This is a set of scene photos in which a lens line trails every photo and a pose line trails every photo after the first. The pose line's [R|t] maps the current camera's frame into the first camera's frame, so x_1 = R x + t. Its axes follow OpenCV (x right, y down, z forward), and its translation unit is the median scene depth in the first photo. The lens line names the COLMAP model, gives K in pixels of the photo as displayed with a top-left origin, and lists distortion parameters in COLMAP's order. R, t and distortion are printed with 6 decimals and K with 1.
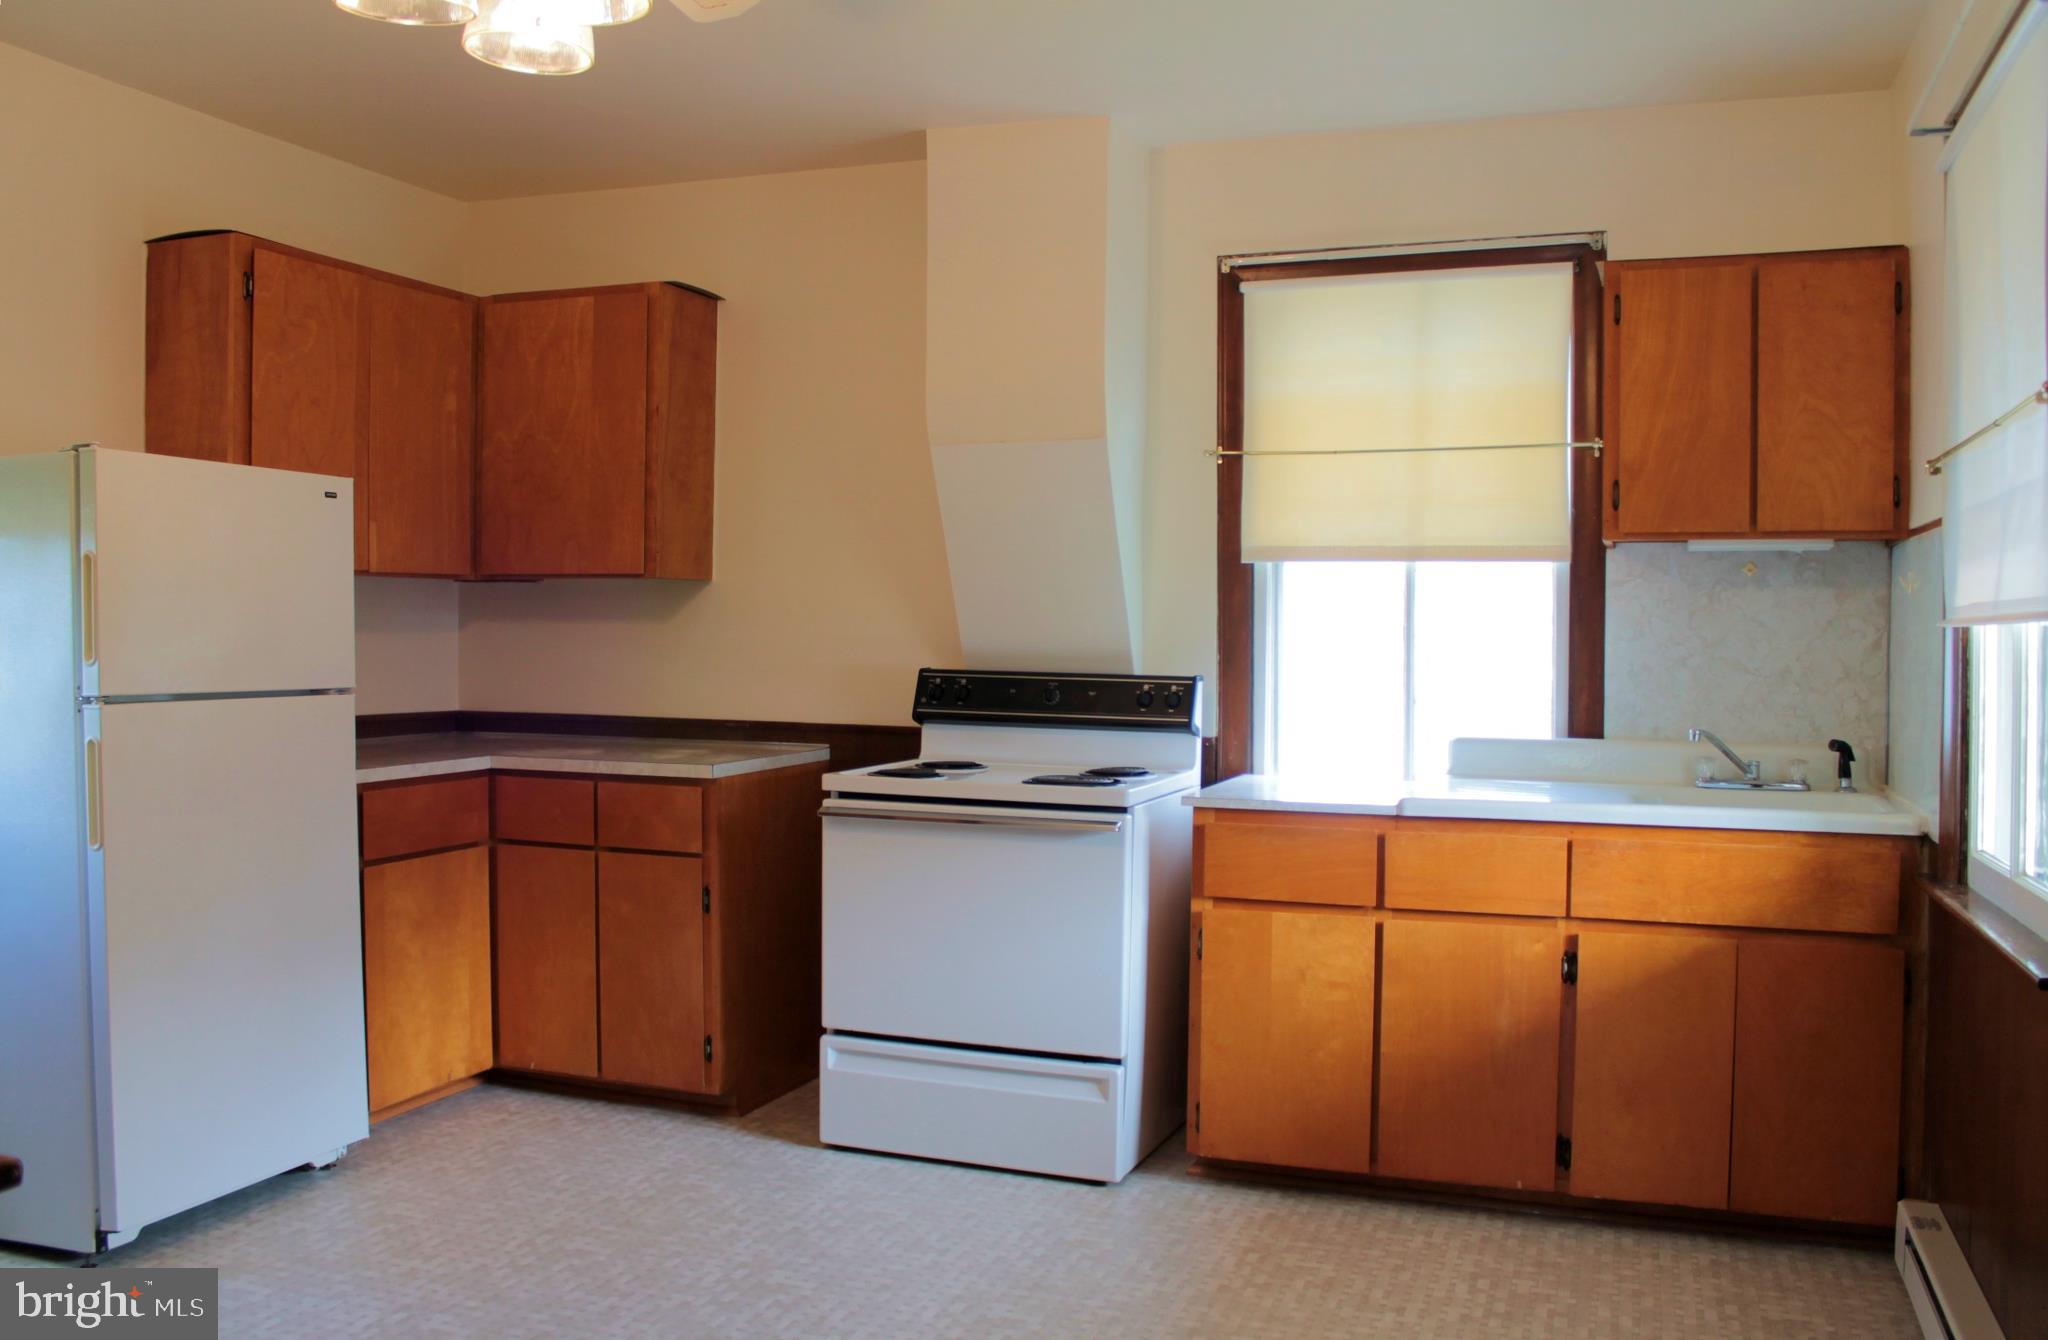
lens RADIAL K [[1701.8, 0, 1024.0], [0, 1701.8, 670.0], [0, 0, 1]] dist [-0.172376, 0.137669]
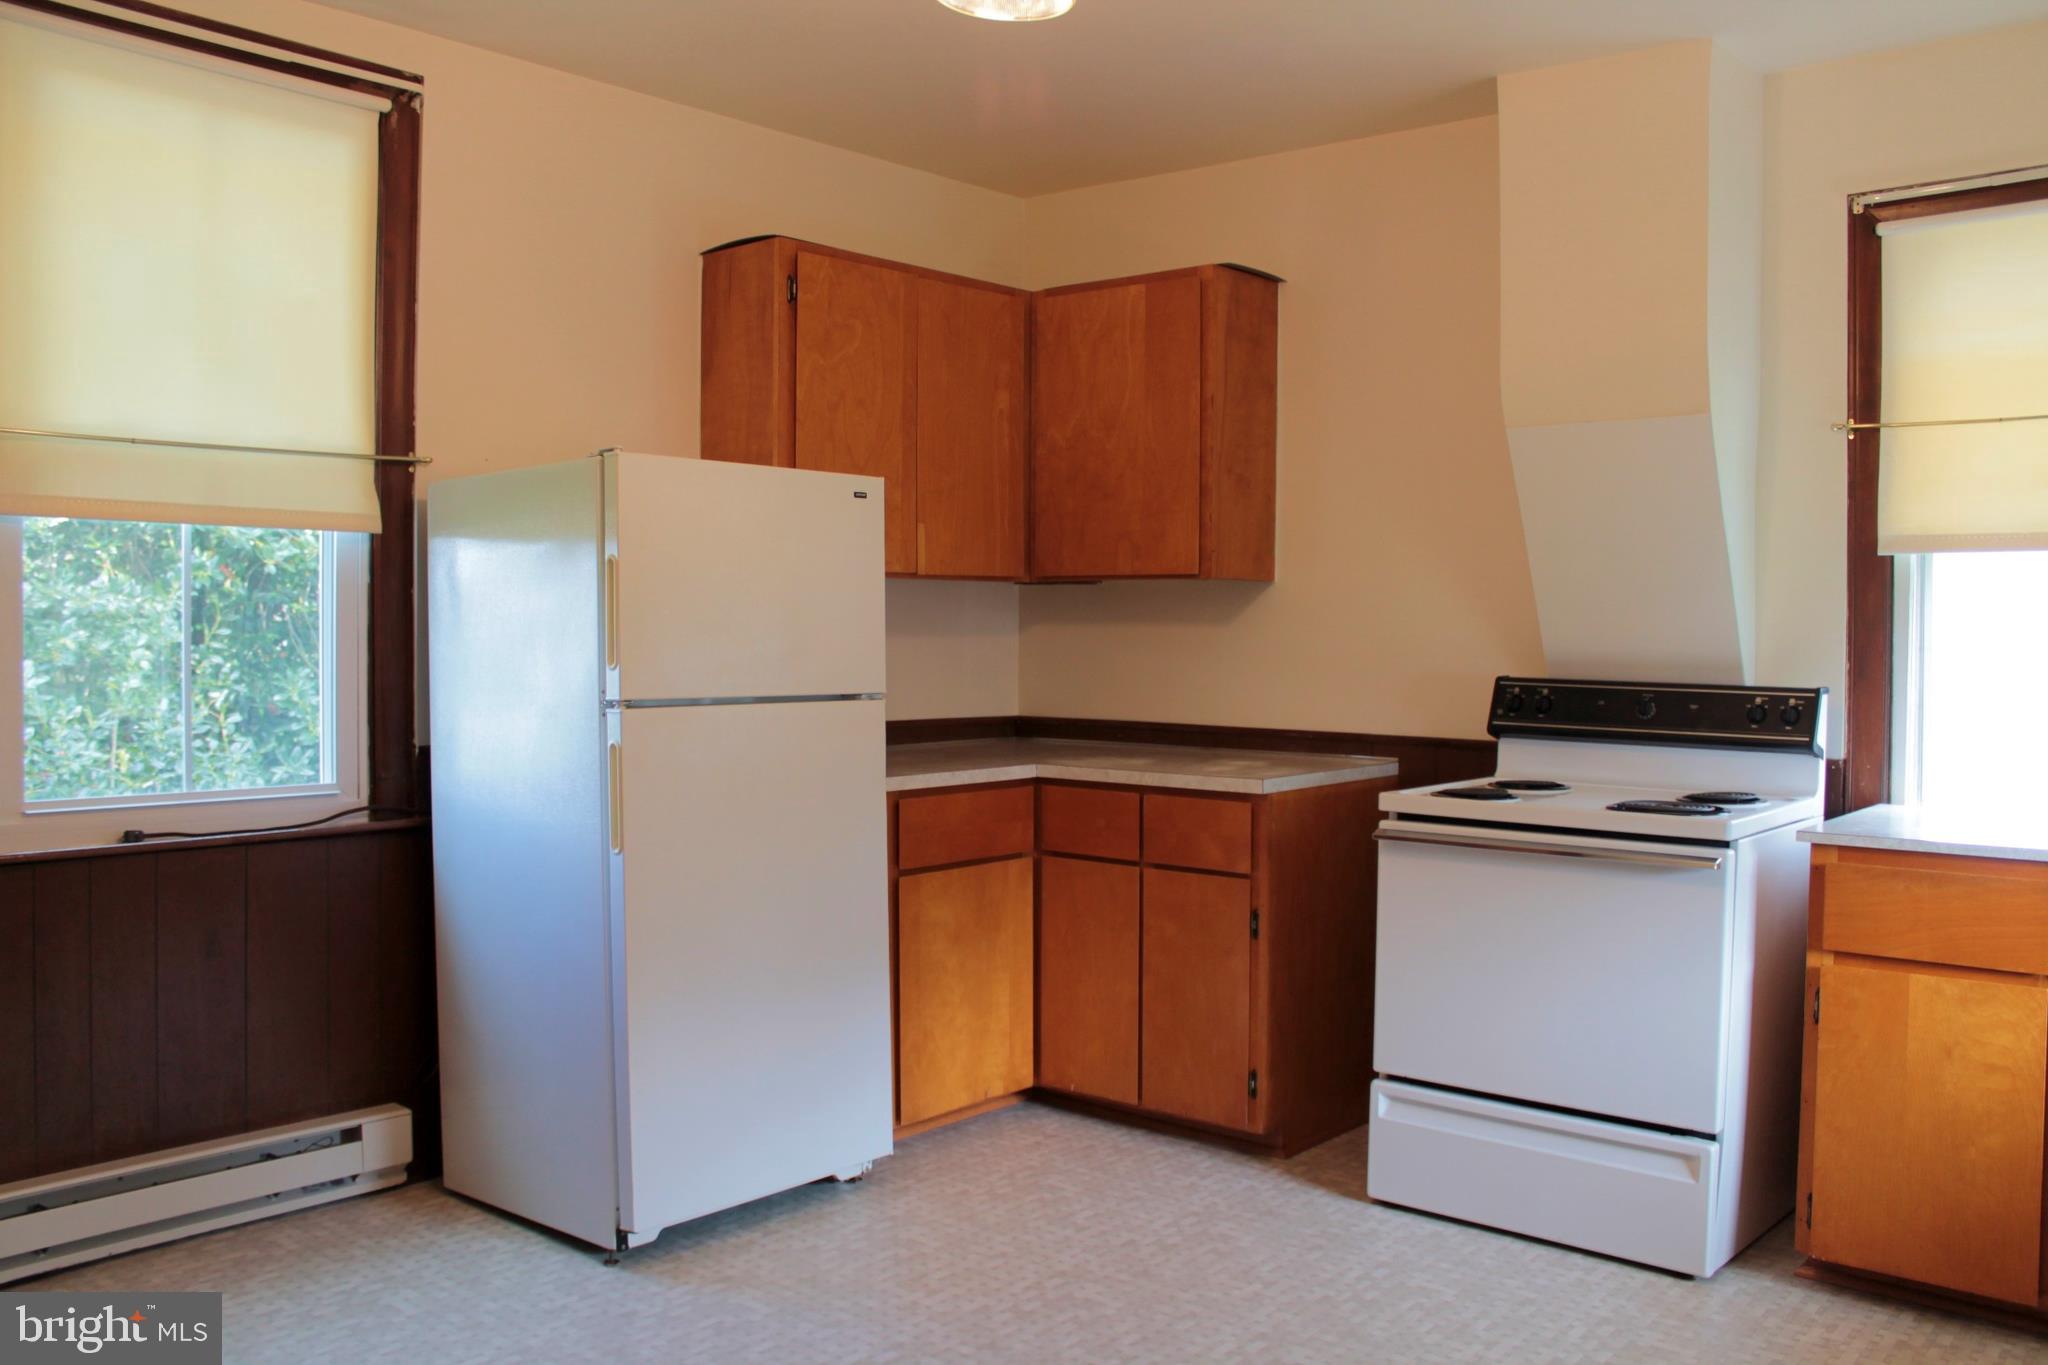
lens RADIAL K [[1708.2, 0, 1003.4], [0, 1708.2, 685.8], [0, 0, 1]] dist [-0.163977, 0.133377]
pose [[0.933838, 0.008373, -0.357598, 0.016521], [-0.005895, 0.999950, 0.008020, -0.001846], [0.357647, -0.005381, 0.933841, 0.082428]]
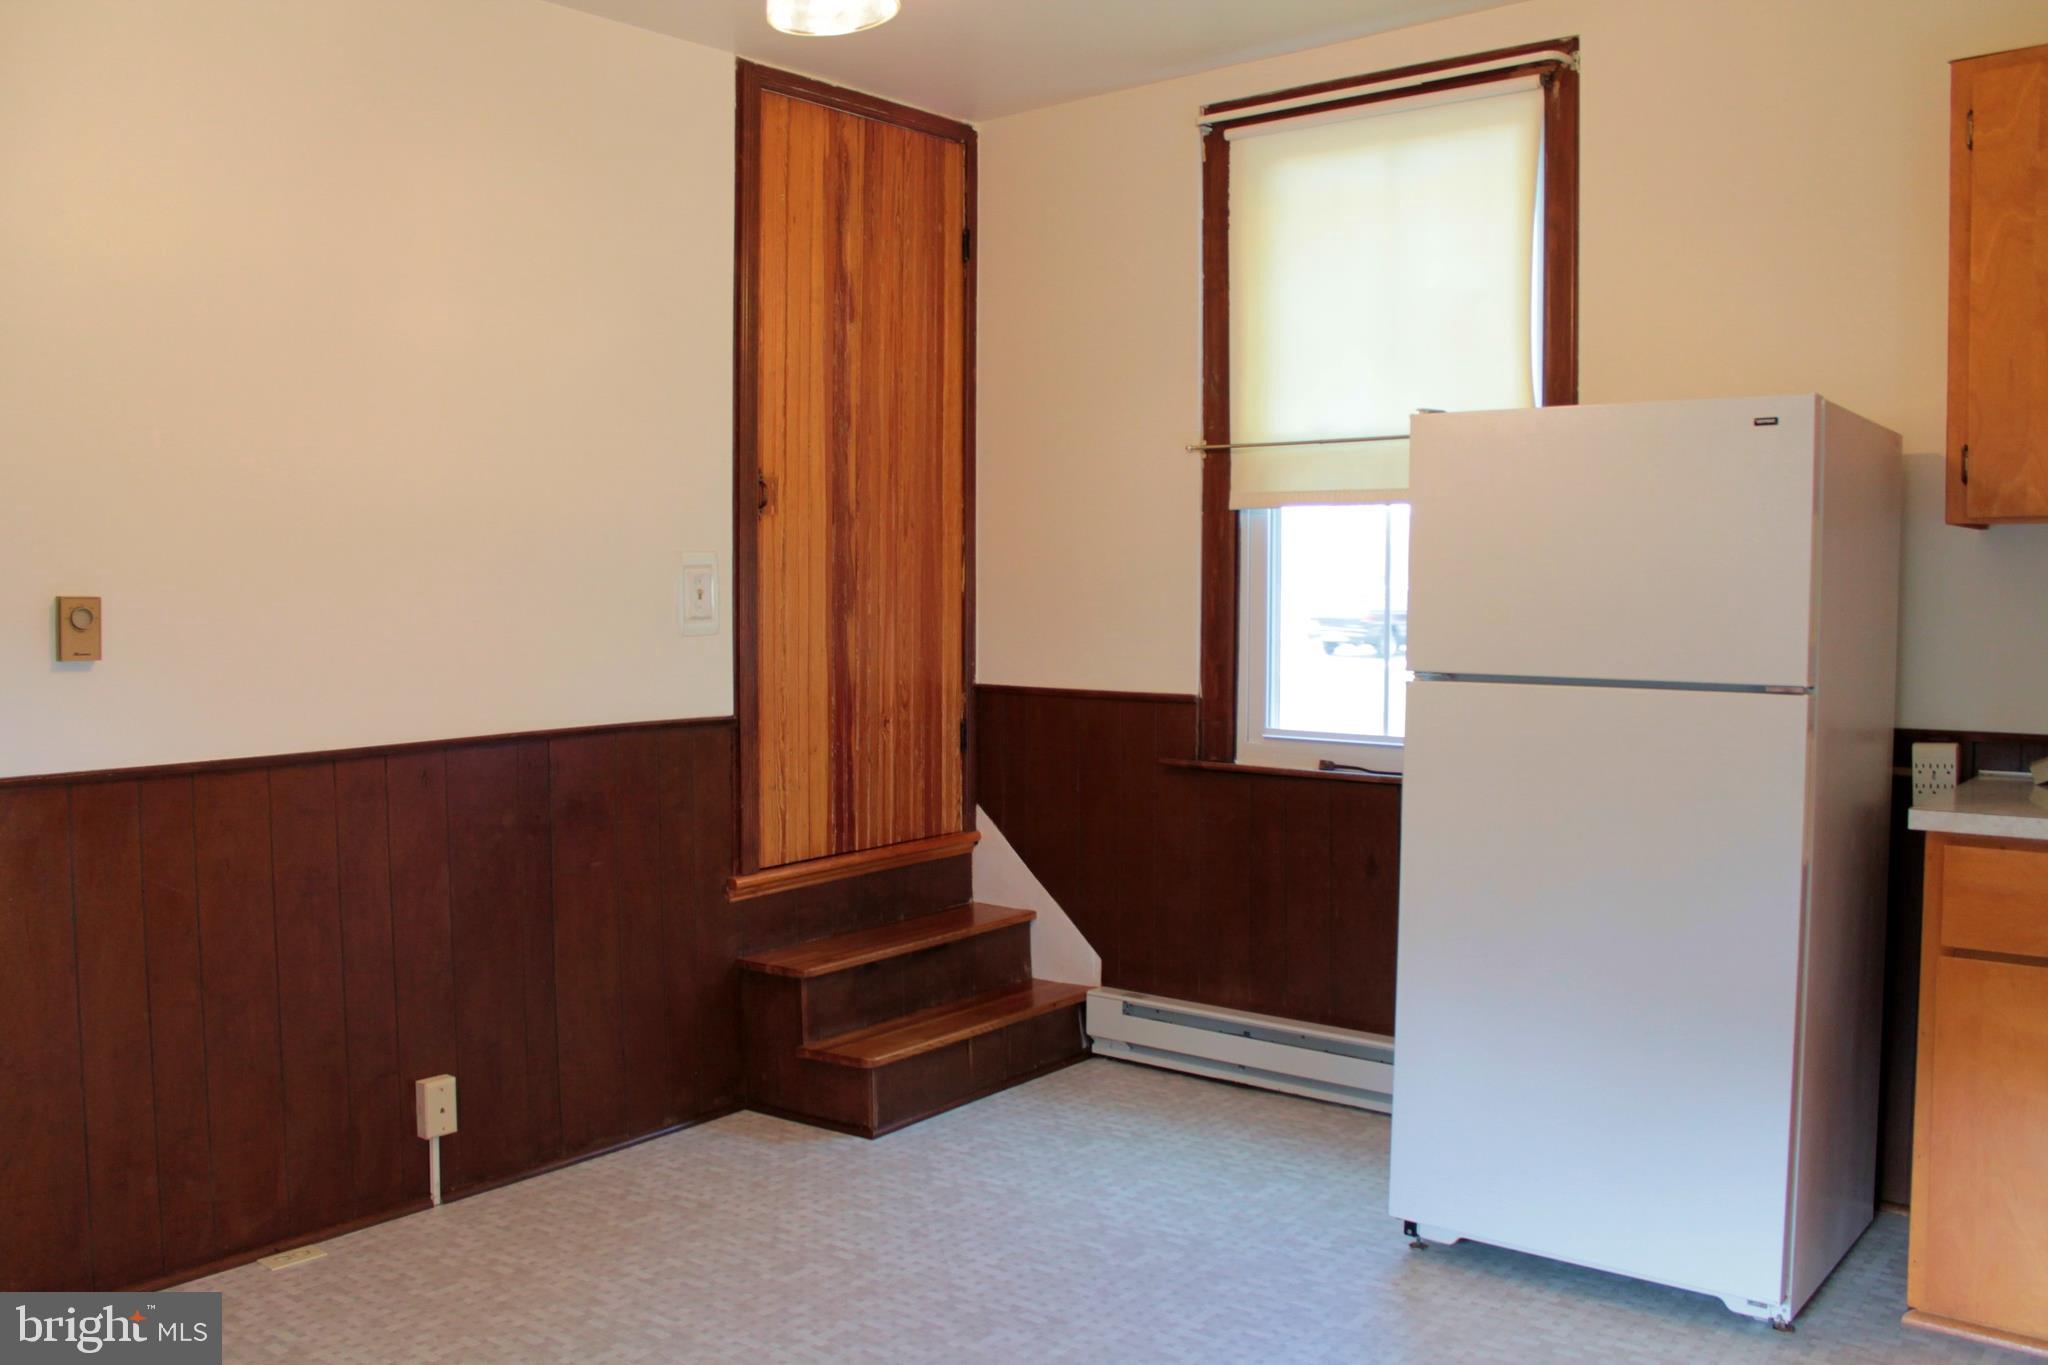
lens RADIAL K [[1708.2, 0, 1003.4], [0, 1708.2, 685.8], [0, 0, 1]] dist [-0.163977, 0.133377]
pose [[-0.329148, 0.051645, -0.942865, 0.336223], [-0.019286, 0.997927, 0.061393, -0.024237], [0.944081, 0.038391, -0.327470, 0.799607]]
